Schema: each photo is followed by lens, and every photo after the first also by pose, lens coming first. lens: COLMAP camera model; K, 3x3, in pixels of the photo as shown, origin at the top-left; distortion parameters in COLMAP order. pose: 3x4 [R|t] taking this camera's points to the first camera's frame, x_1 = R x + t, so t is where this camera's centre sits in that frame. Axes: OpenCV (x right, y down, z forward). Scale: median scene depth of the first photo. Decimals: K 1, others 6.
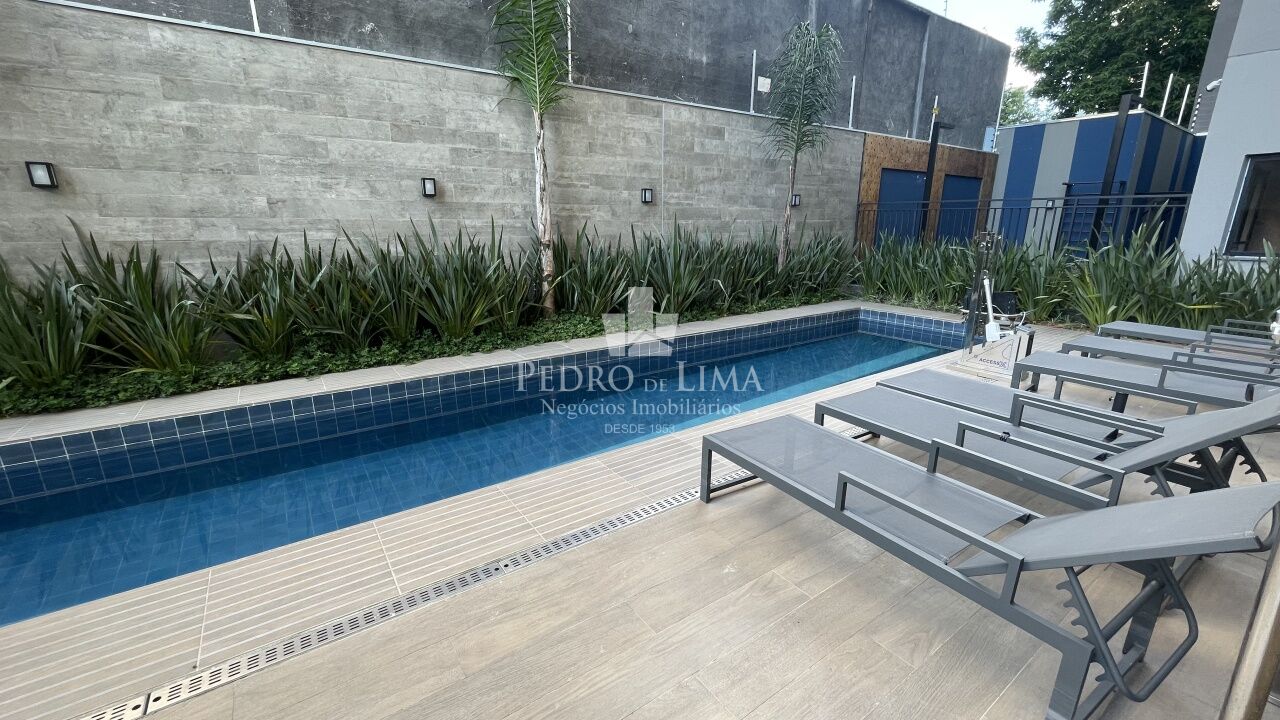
lens RADIAL K [[522.1, 0, 639.2], [0, 522.1, 363.0], [0, 0, 1]] dist [-0.002463, 0.000194]
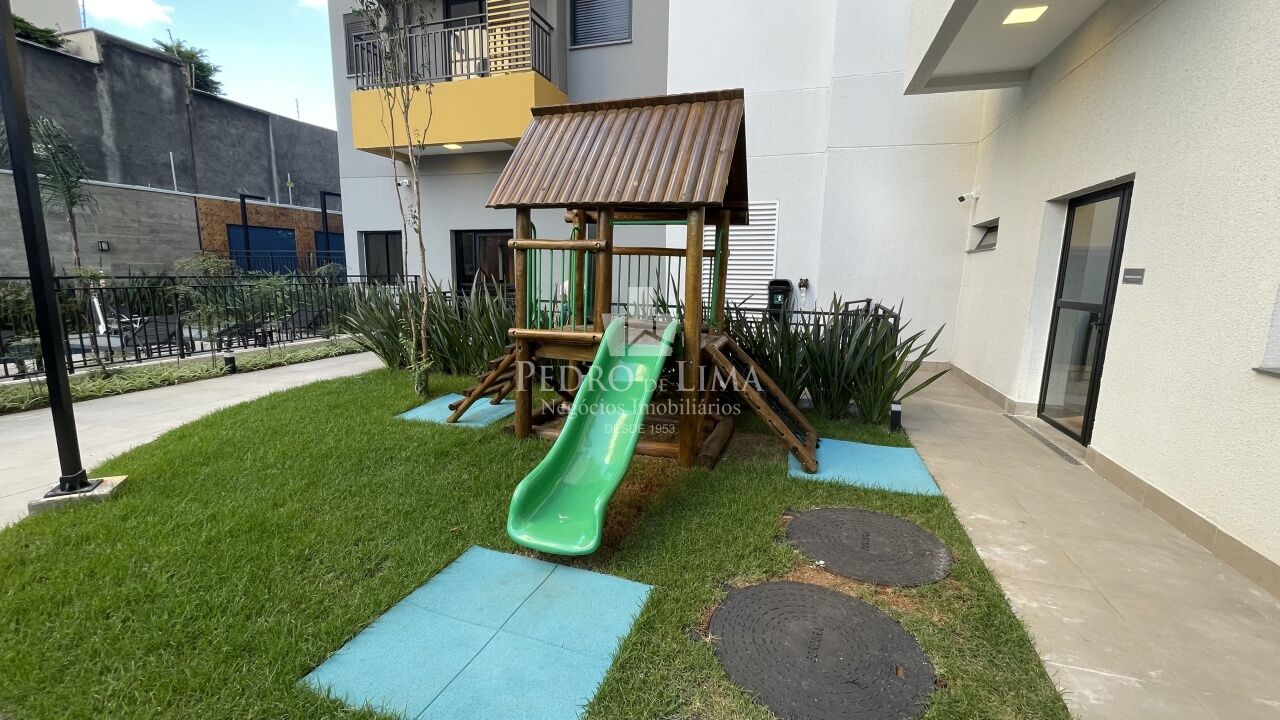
lens RADIAL K [[522.1, 0, 646.6], [0, 522.1, 359.1], [0, 0, 1]] dist [-0.002463, 0.000194]
pose [[0.793014, -0.087464, 0.602892, 0.793965], [0.139651, 0.989386, -0.040157, 0.246691], [-0.592981, 0.116040, 0.796812, -0.977935]]
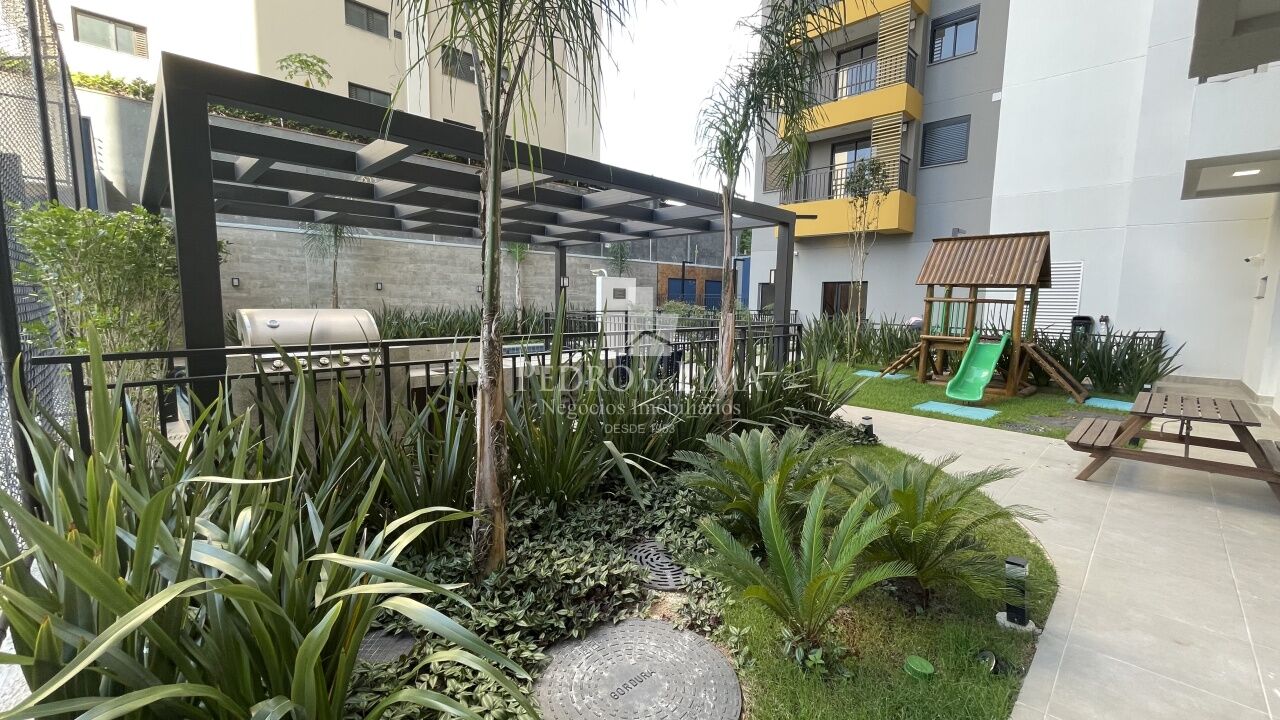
lens RADIAL K [[522.1, 0, 639.7], [0, 522.1, 356.6], [0, 0, 1]] dist [-0.002463, 0.000194]
pose [[0.987062, 0.001497, 0.160334, 0.004452], [0.022245, 0.989008, -0.146181, 0.425671], [-0.158790, 0.147856, 0.976178, -1.704661]]
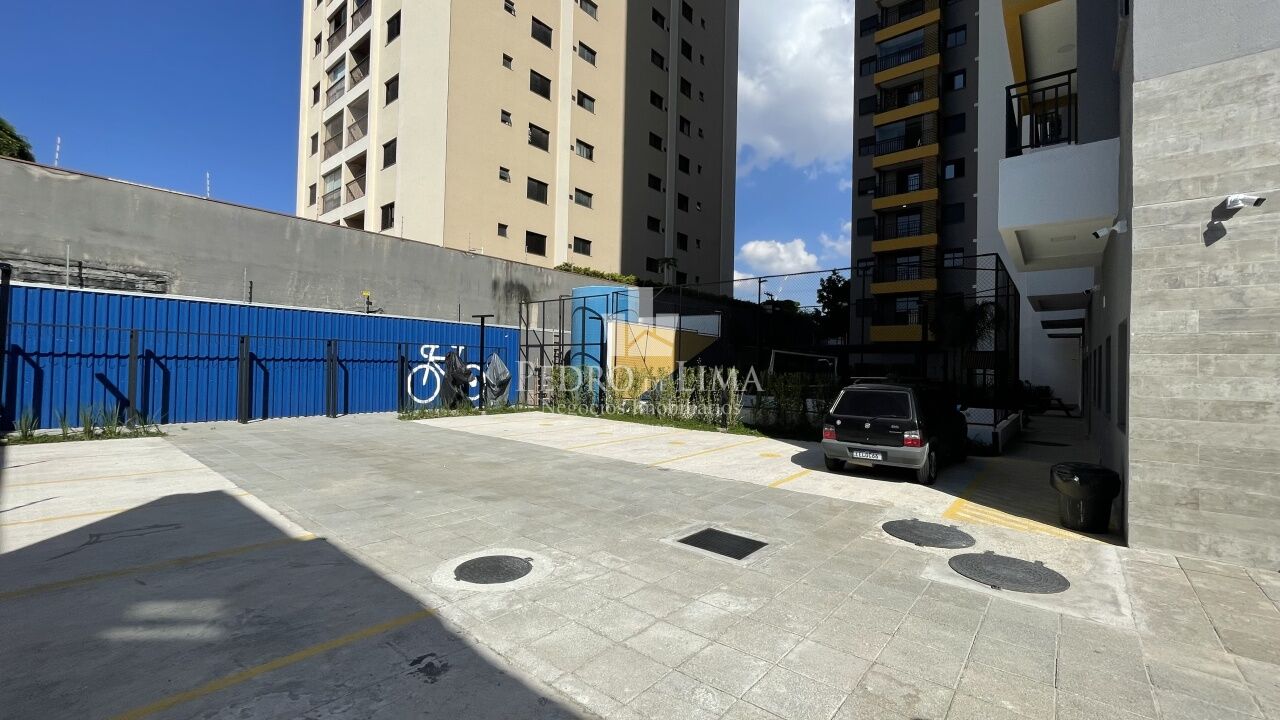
lens RADIAL K [[522.1, 0, 639.8], [0, 522.1, 356.7], [0, 0, 1]] dist [-0.002463, 0.000194]
pose [[0.964408, 0.028187, 0.262911, -2.491704], [0.045348, 0.961938, -0.269479, 0.915018], [-0.260500, 0.271810, 0.926423, -3.537633]]
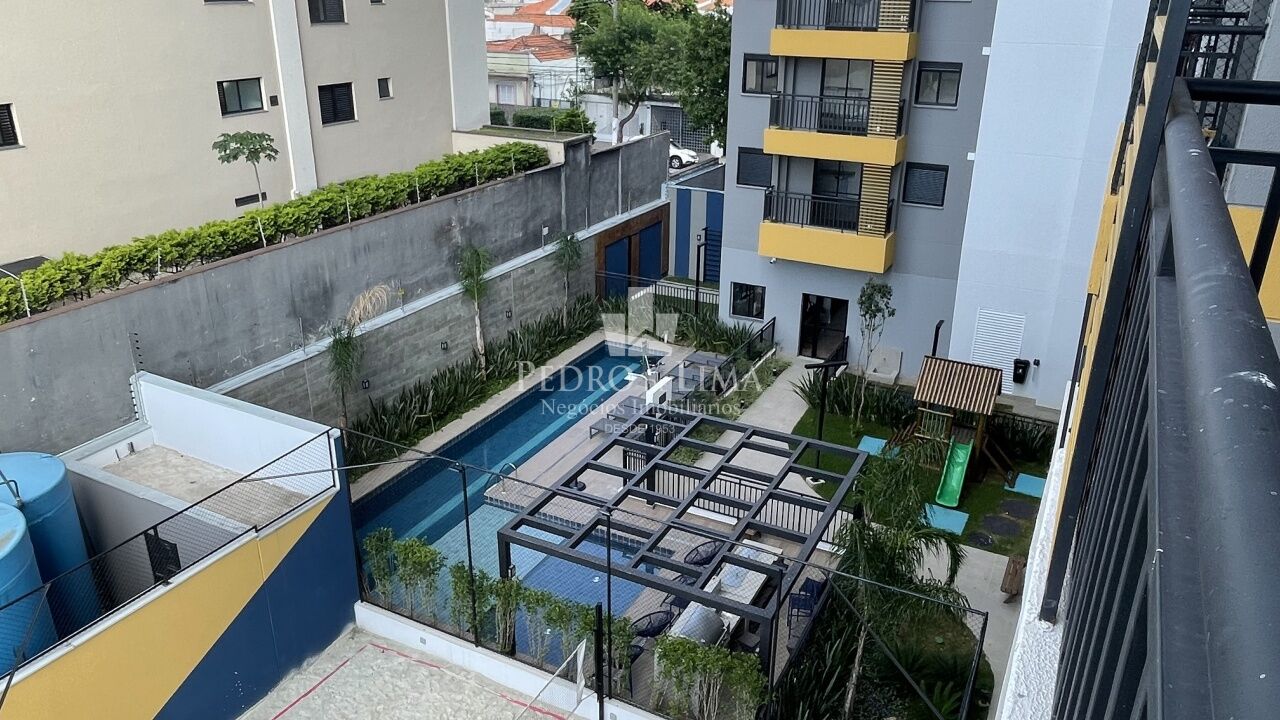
lens RADIAL K [[925.7, 0, 642.7], [0, 925.7, 353.2], [0, 0, 1]] dist [0.008004, -0.014201]
pose [[0.887945, -0.162140, 0.430423, -1.328229], [0.107419, 0.983030, 0.148706, -0.775687], [-0.447230, -0.085807, 0.890294, -3.008266]]
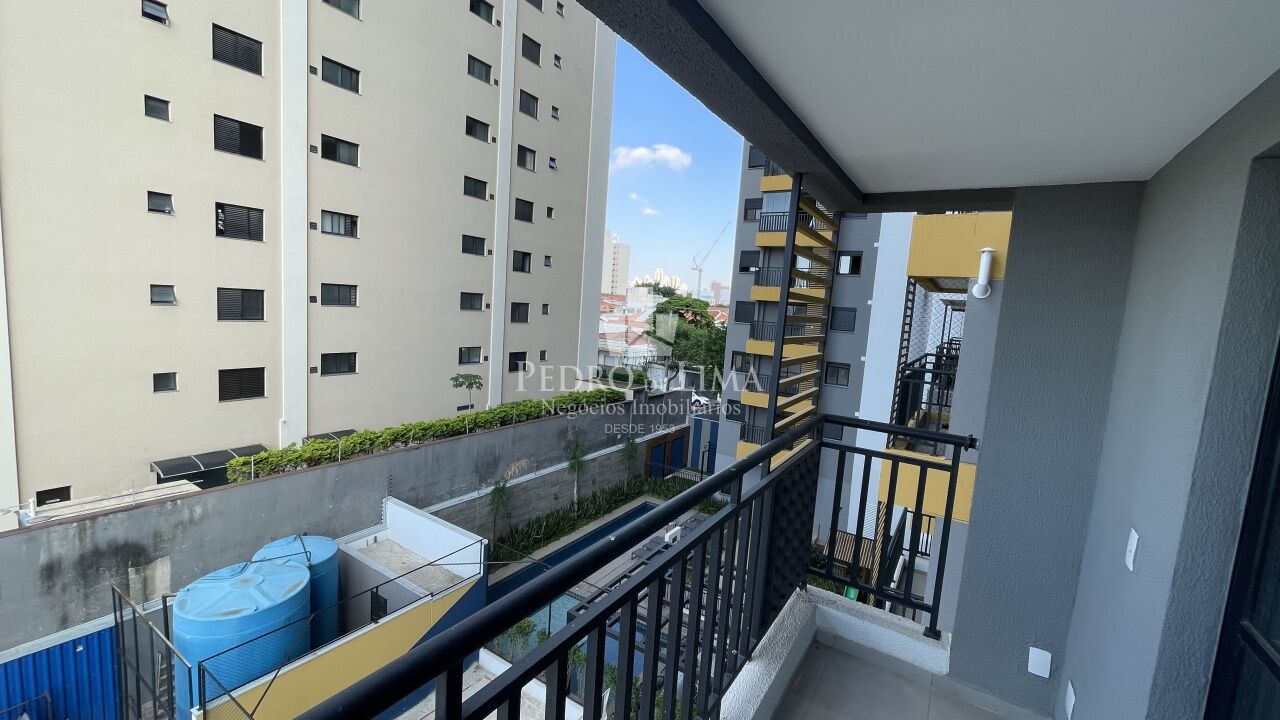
lens RADIAL K [[522.1, 0, 640.2], [0, 522.1, 359.3], [0, 0, 1]] dist [-0.002463, 0.000194]
pose [[0.924378, 0.023907, 0.380729, -1.313782], [0.029720, 0.990488, -0.134353, -0.790990], [-0.380319, 0.135508, 0.914874, -3.124809]]
